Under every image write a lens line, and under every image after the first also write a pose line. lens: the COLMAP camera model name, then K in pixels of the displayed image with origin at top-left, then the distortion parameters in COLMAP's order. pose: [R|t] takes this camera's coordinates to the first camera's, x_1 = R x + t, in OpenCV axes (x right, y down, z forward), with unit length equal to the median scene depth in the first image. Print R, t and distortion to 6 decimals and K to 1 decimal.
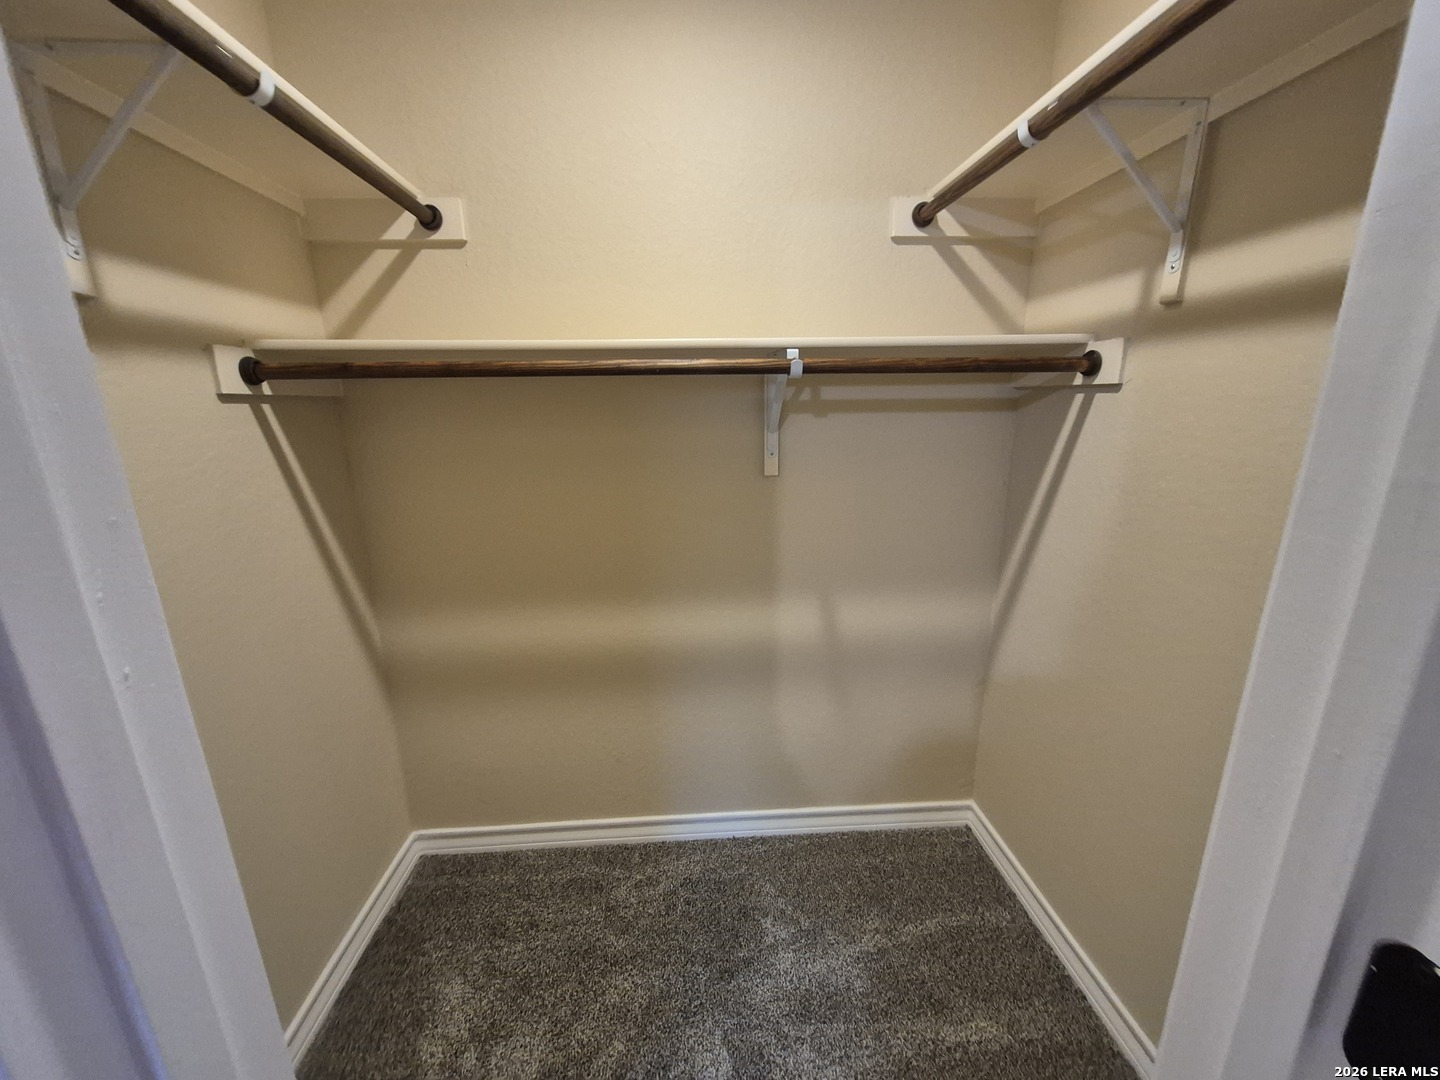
lens RADIAL K [[560.9, 0, 717.3], [0, 560.9, 562.3], [0, 0, 1]] dist [0.000802, 0.000139]
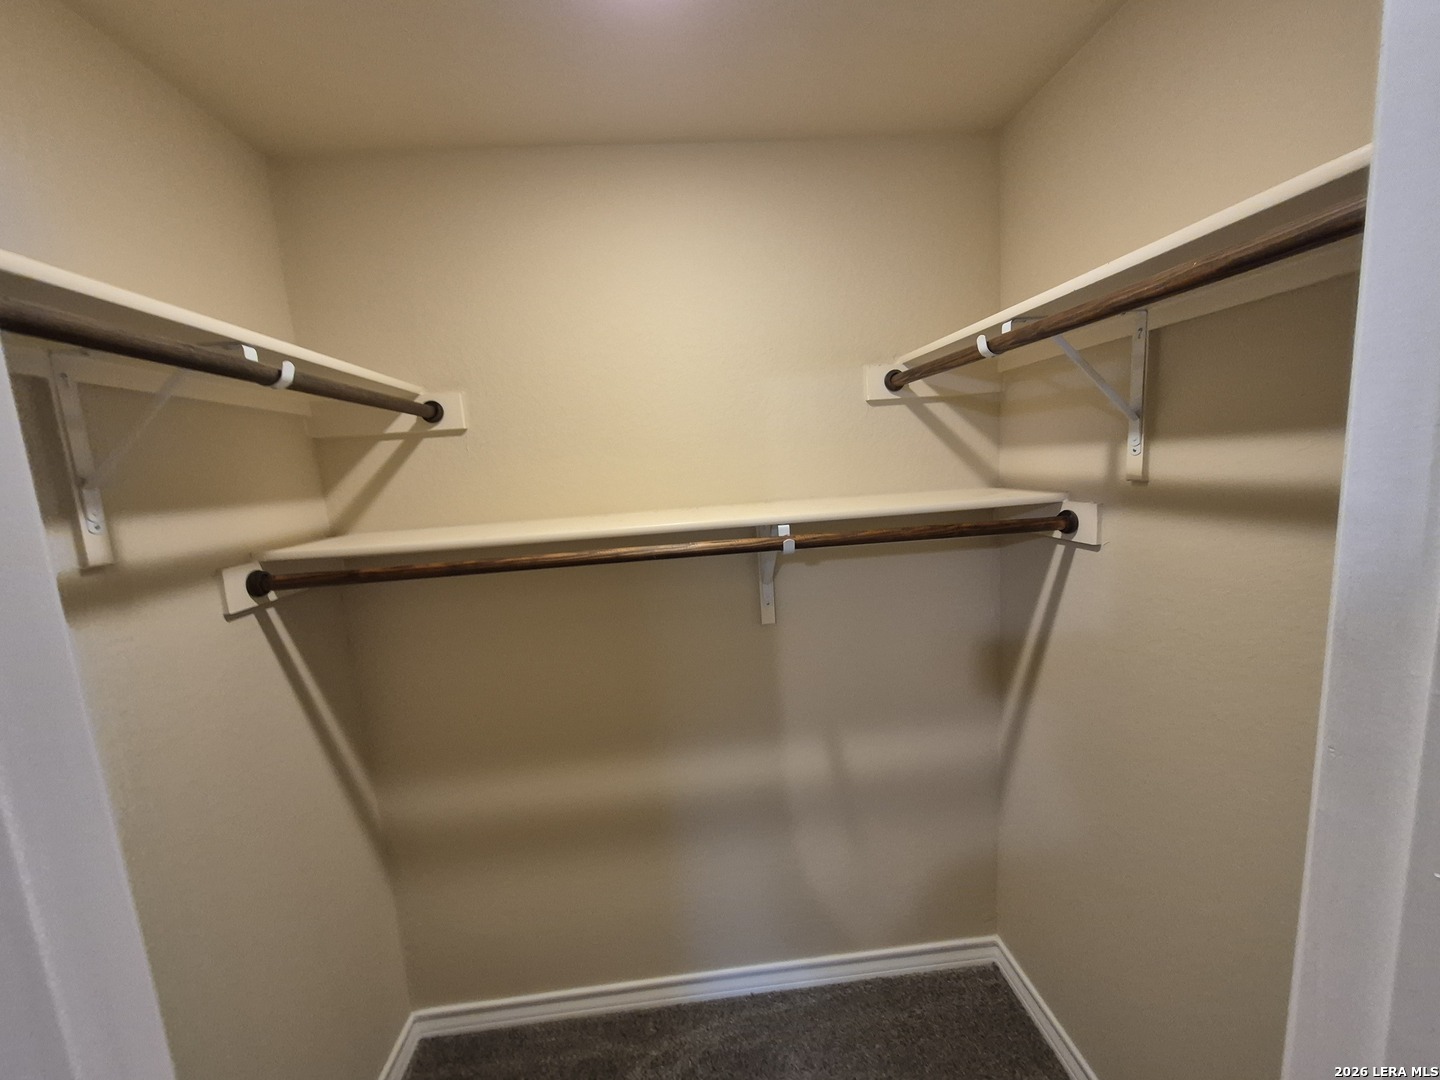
lens RADIAL K [[560.9, 0, 716.1], [0, 560.9, 544.8], [0, 0, 1]] dist [0.000802, 0.000139]
pose [[0.998452, -0.053364, 0.015663, -0.006952], [0.054683, 0.993332, -0.101497, -0.201315], [-0.010142, 0.102197, 0.994713, -0.025773]]
